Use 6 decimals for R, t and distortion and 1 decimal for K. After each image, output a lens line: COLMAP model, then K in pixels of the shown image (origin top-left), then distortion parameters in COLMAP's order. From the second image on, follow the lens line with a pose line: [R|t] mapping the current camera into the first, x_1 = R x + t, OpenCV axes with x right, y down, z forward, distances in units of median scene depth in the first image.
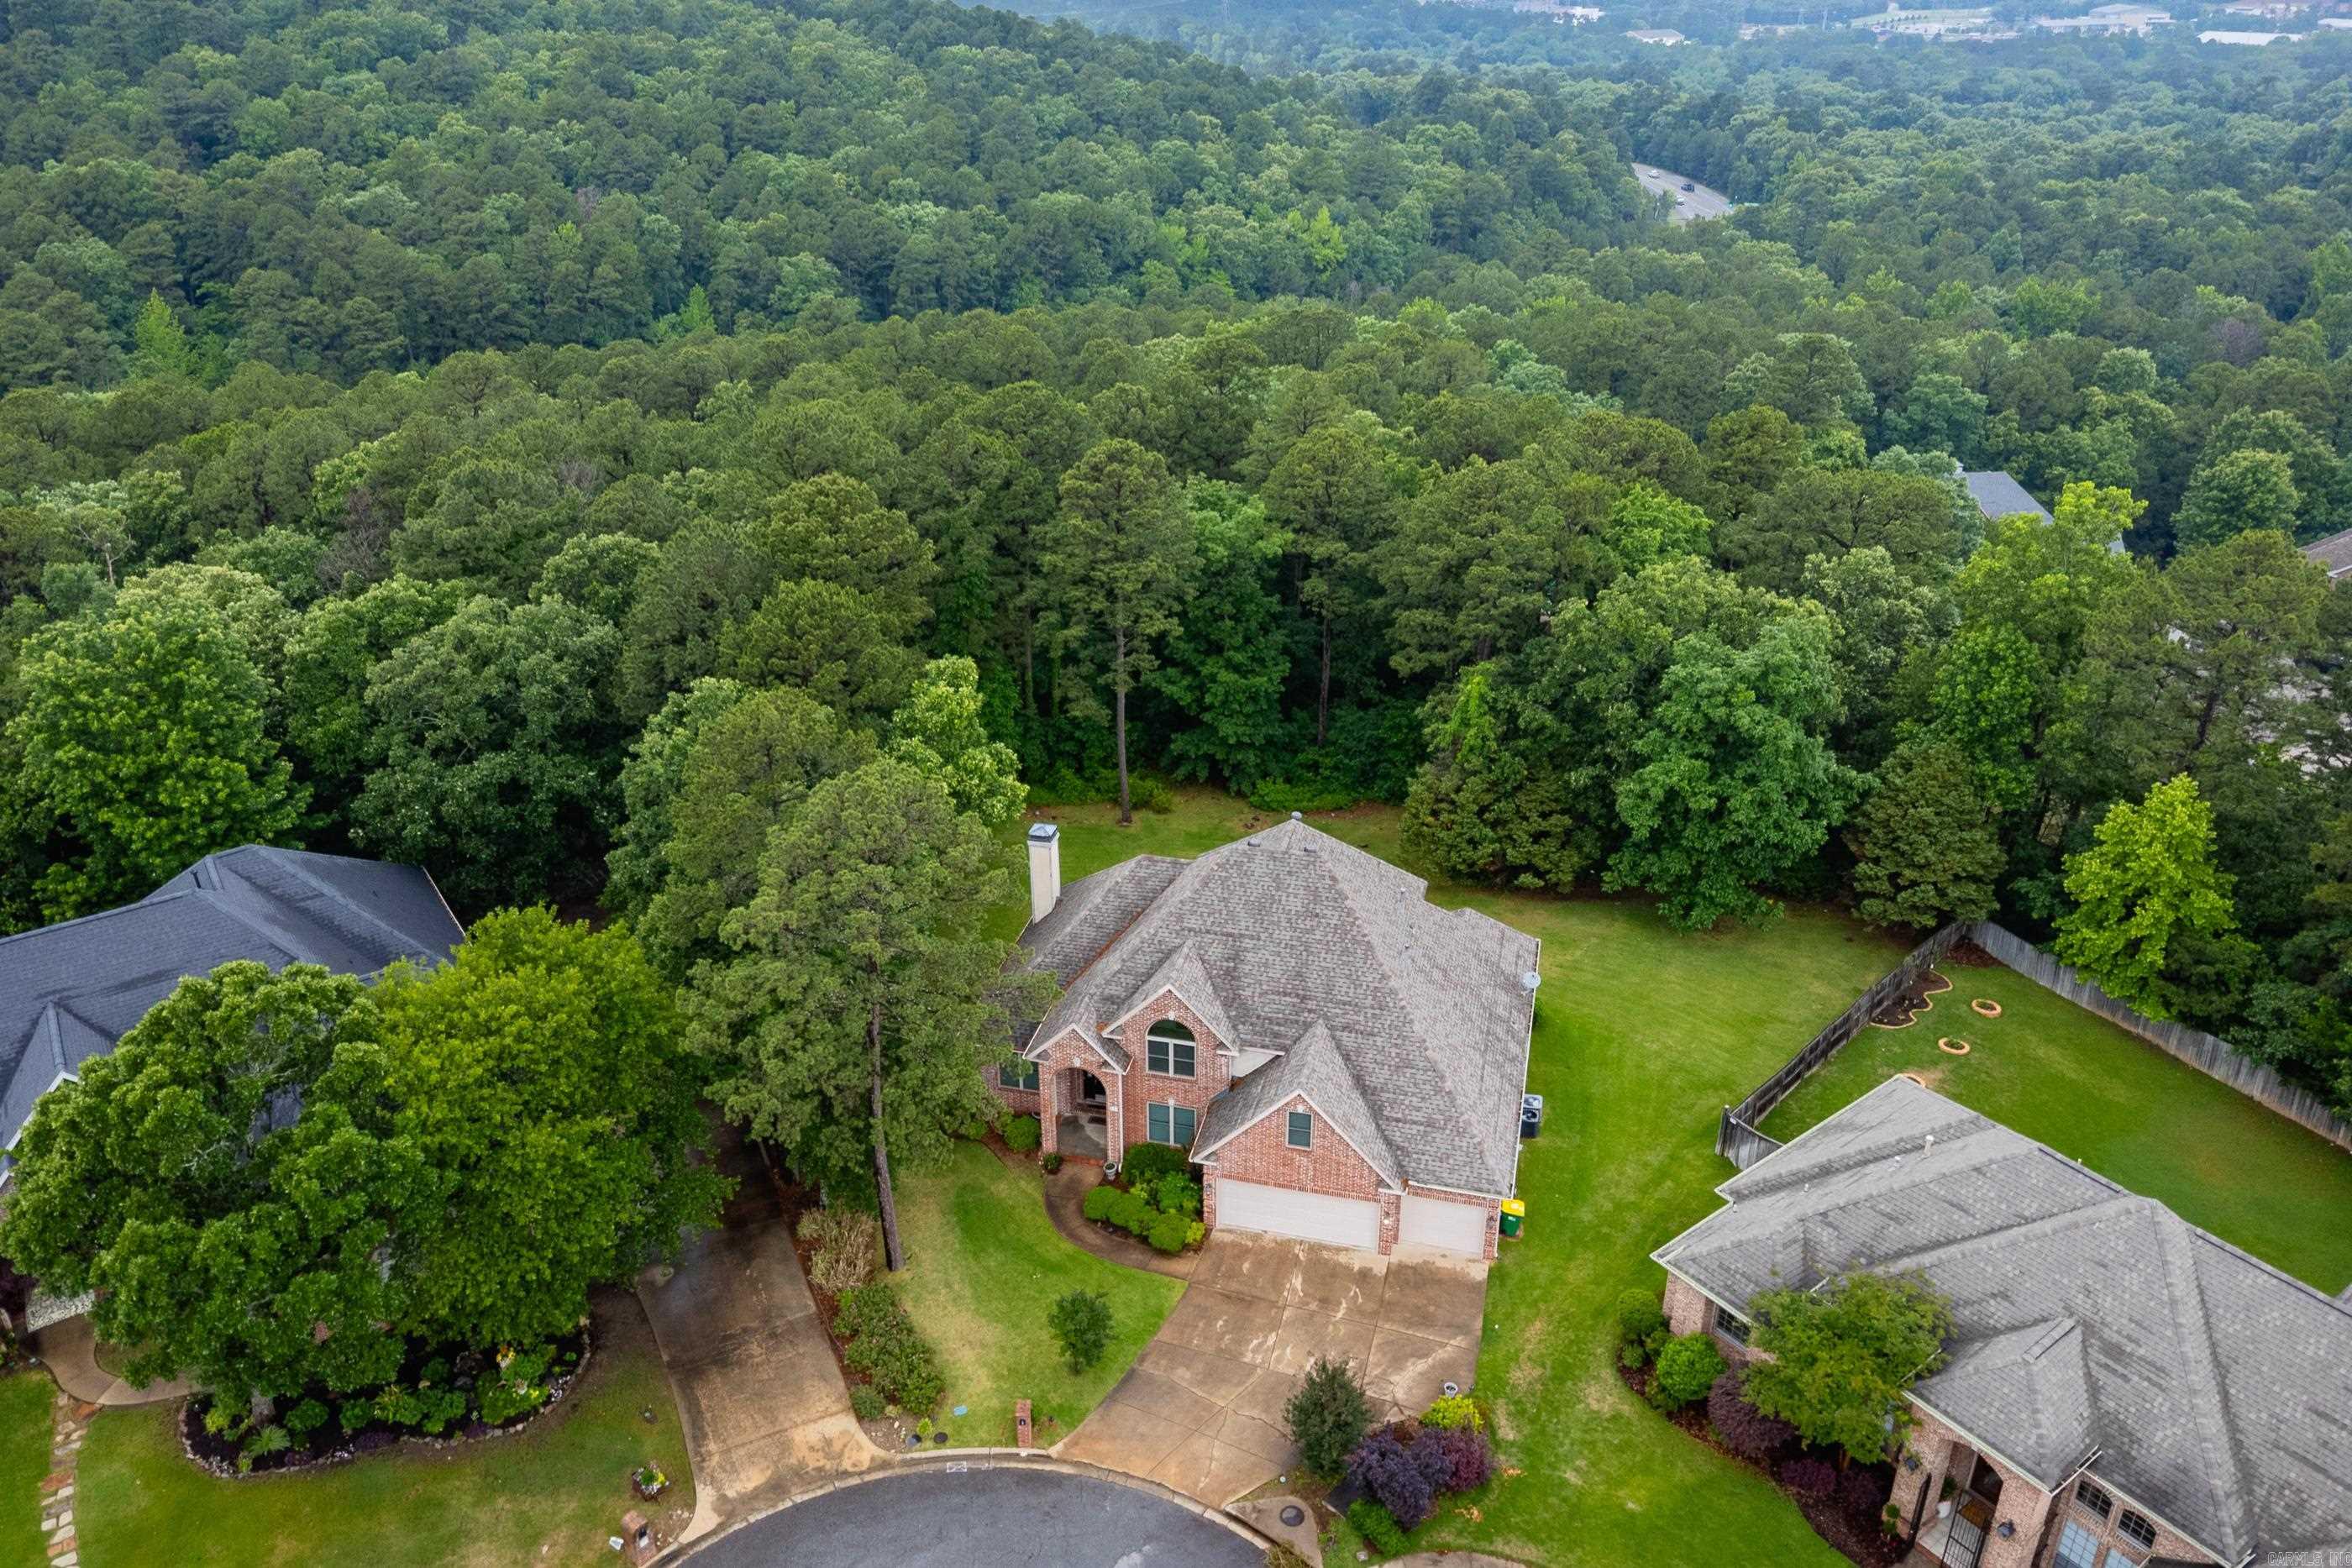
lens RADIAL K [[1623.0, 0, 1234.7], [0, 1623.0, 1048.8], [0, 0, 1]] dist [-0.006058, 0.002625]
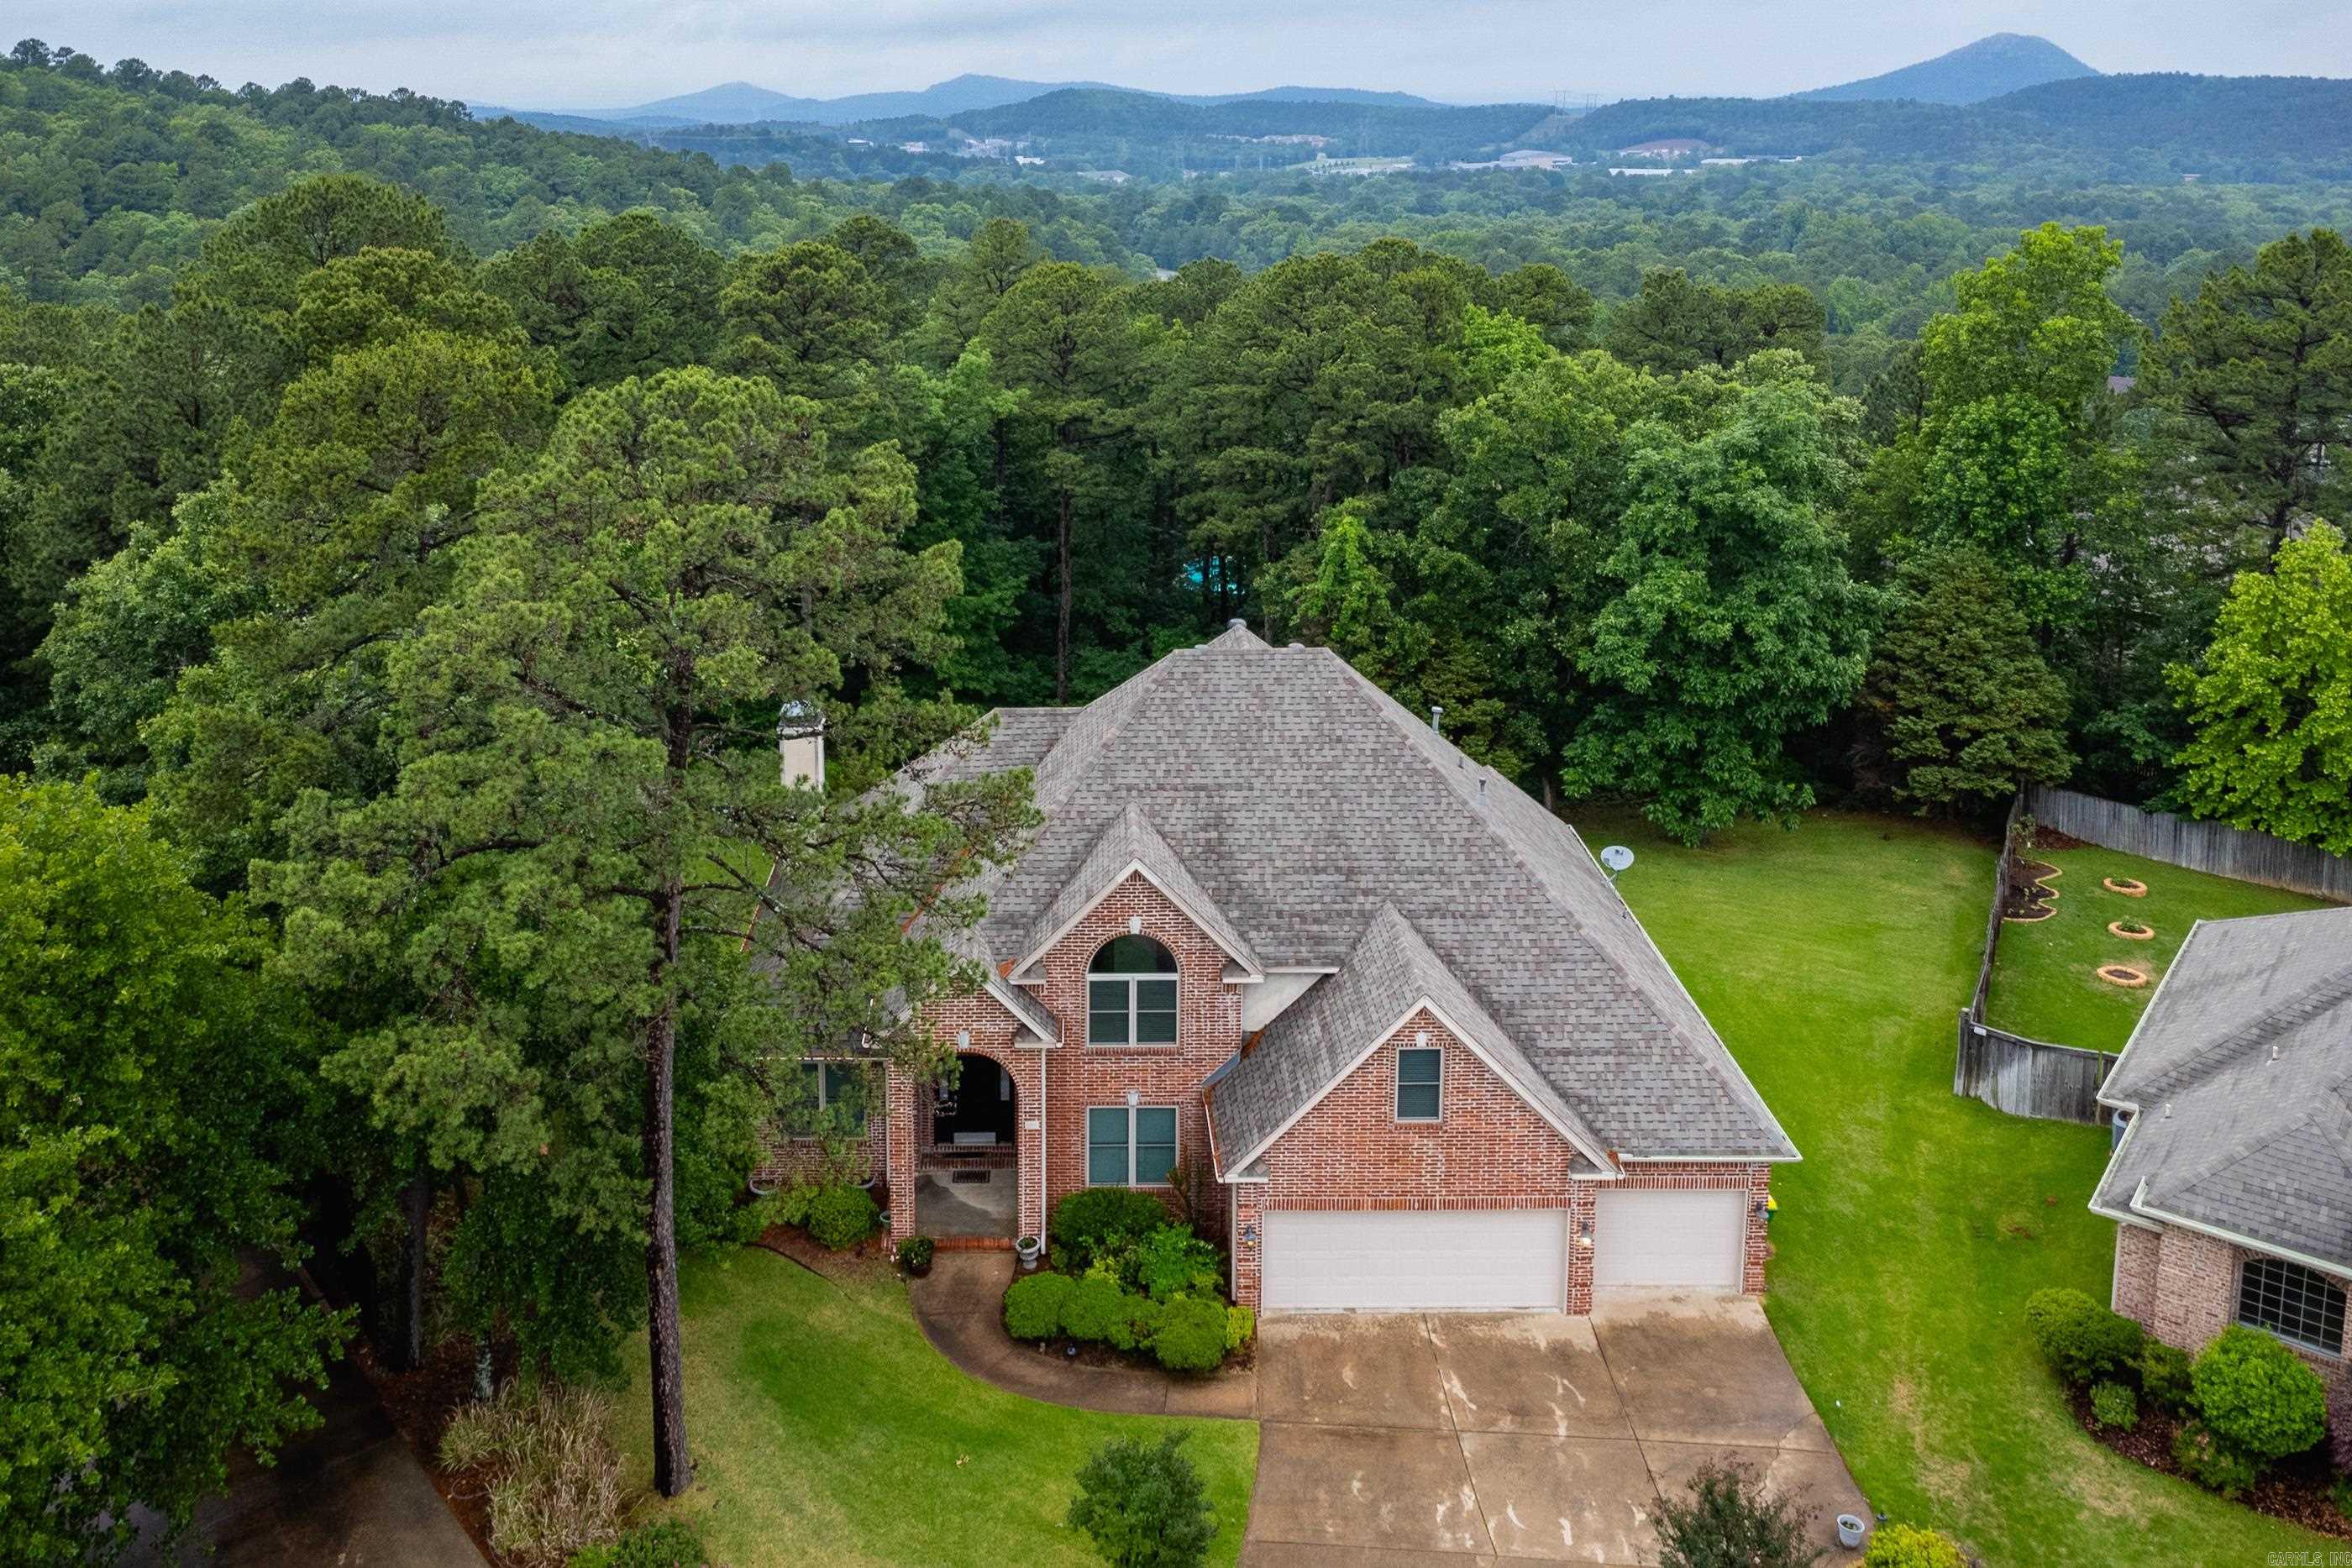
lens RADIAL K [[1953.3, 0, 1174.4], [0, 1953.3, 584.4], [0, 0, 1]] dist [-0.014269, 0.014069]
pose [[0.968874, -0.068958, 0.237754, -0.173506], [0.146585, 0.933753, -0.326524, 0.089364], [-0.199487, 0.351212, 0.914798, 0.331936]]
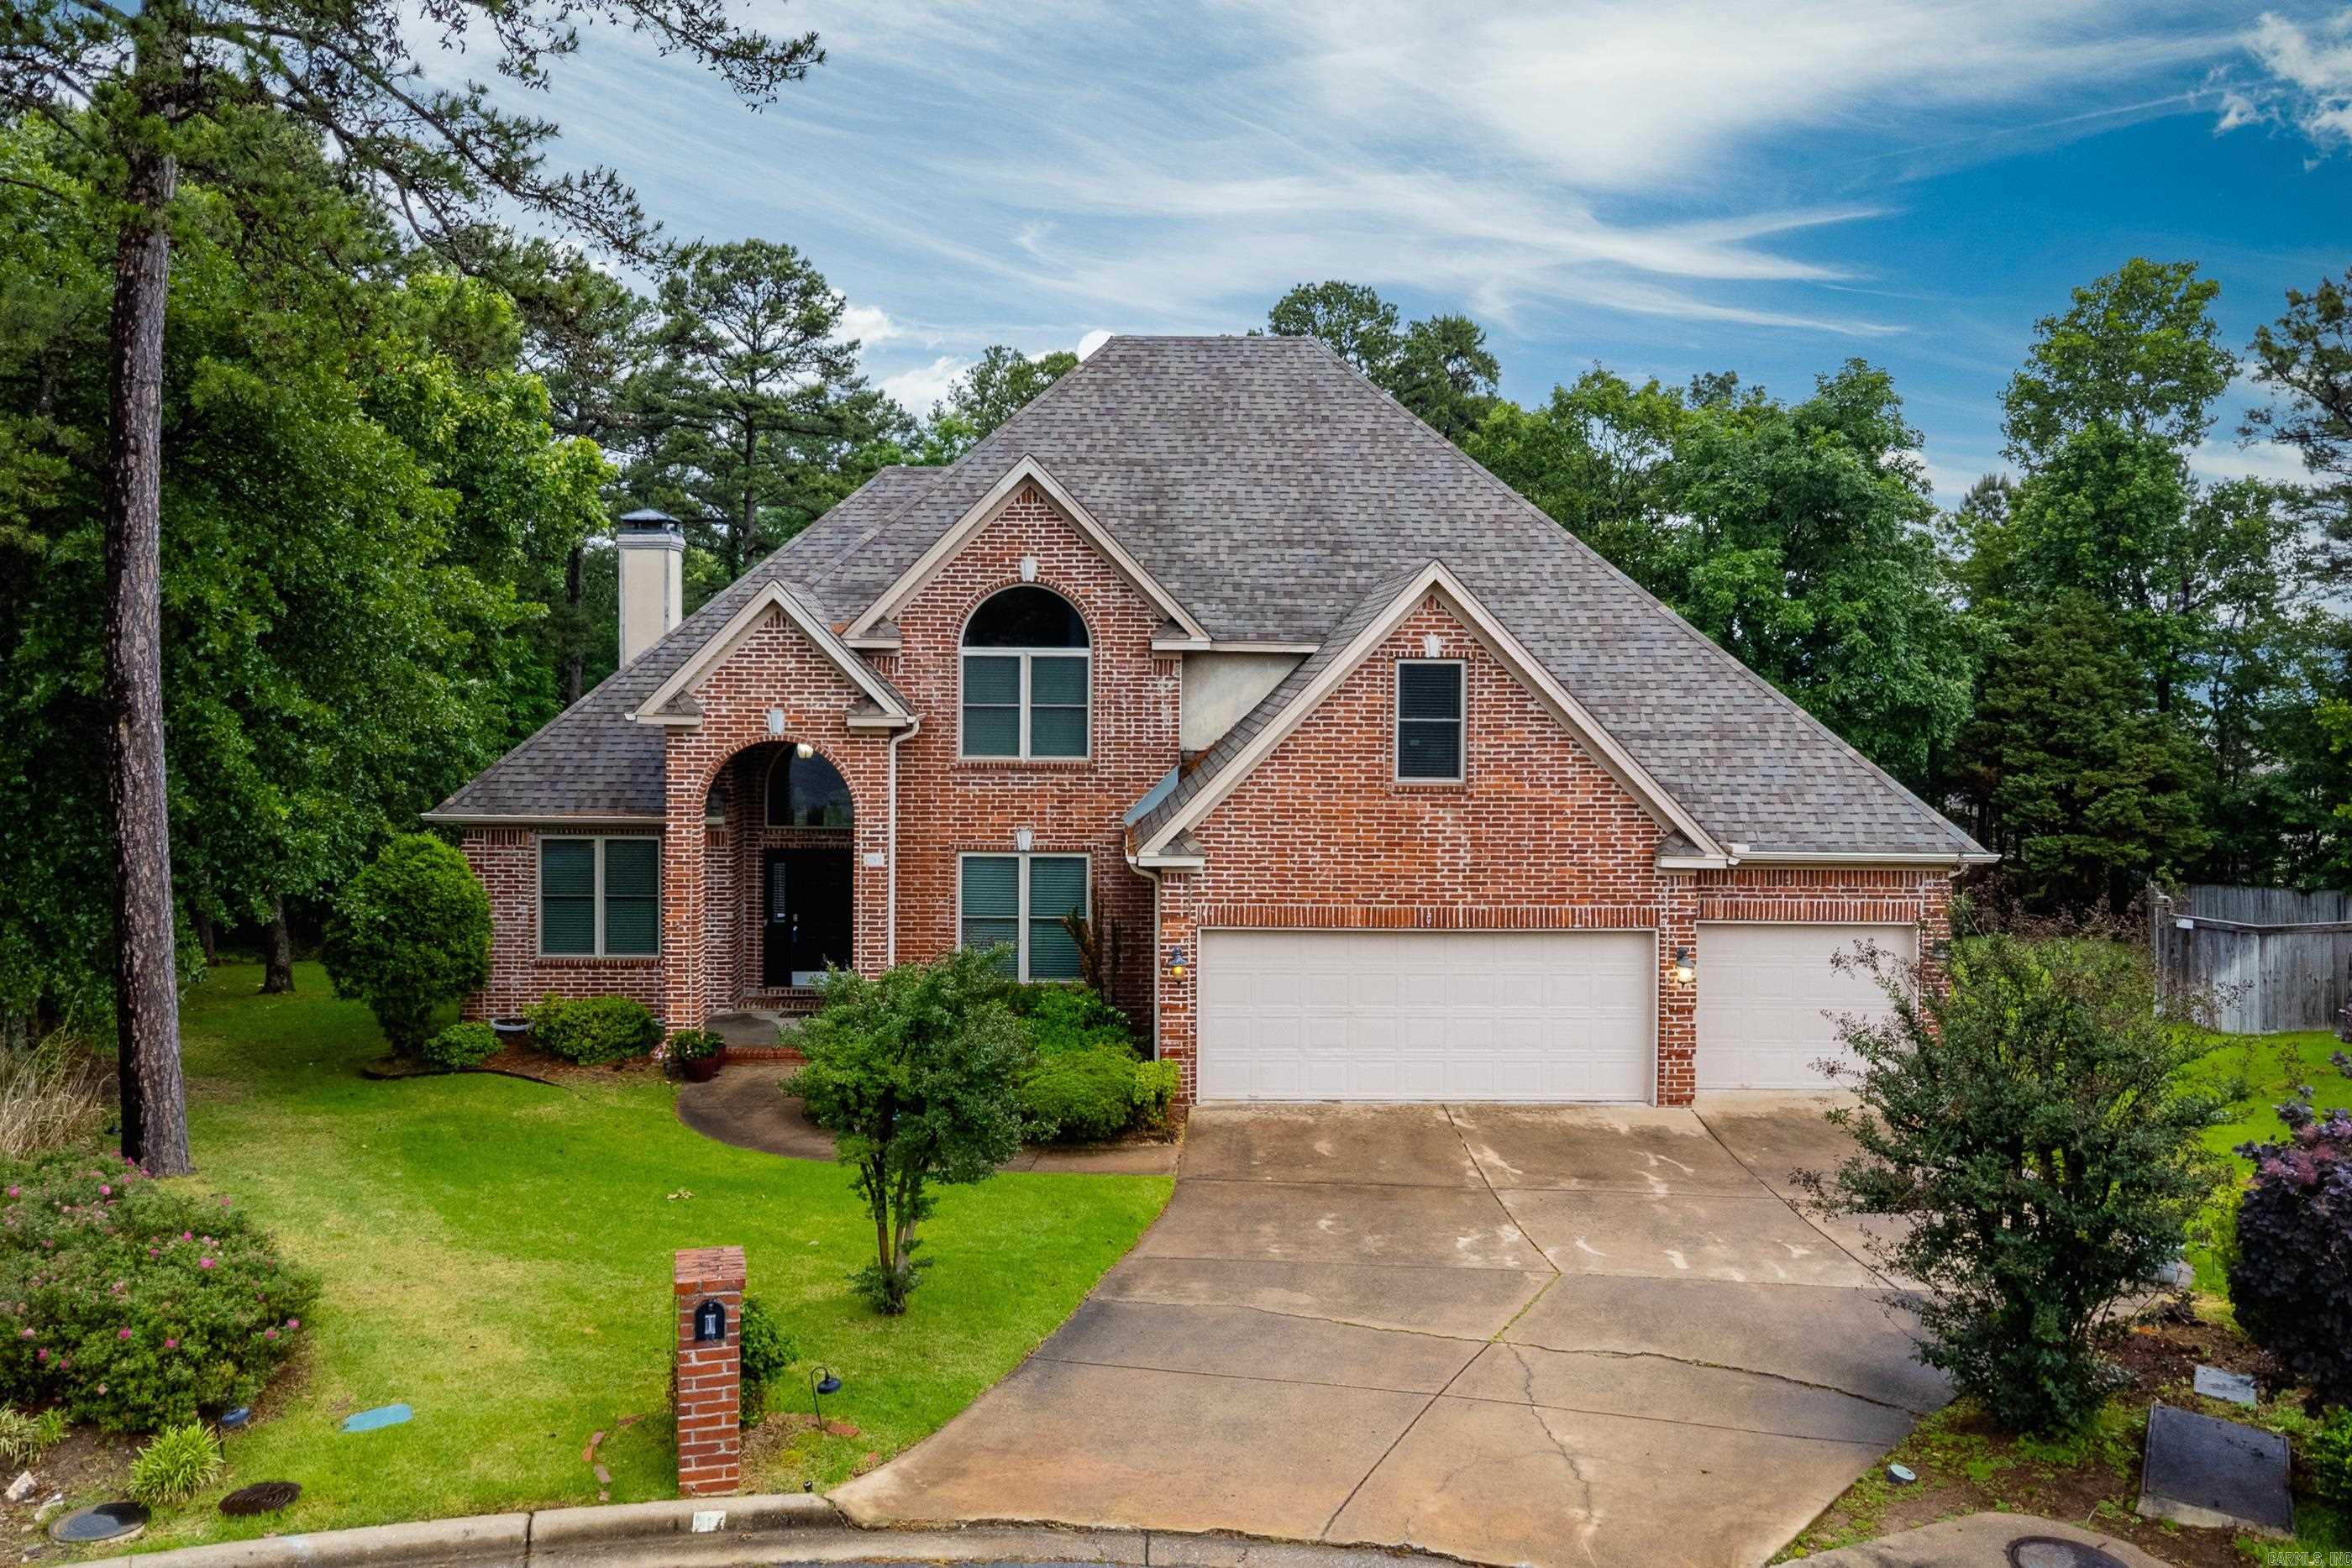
lens RADIAL K [[1857.8, 0, 1251.7], [0, 1857.8, 781.5], [0, 0, 1]] dist [-0.002445, -0.002331]
pose [[0.966539, -0.023947, 0.255401, -0.100470], [0.144950, 0.872432, -0.466746, 0.237132], [-0.211643, 0.488149, 0.846710, 0.616491]]
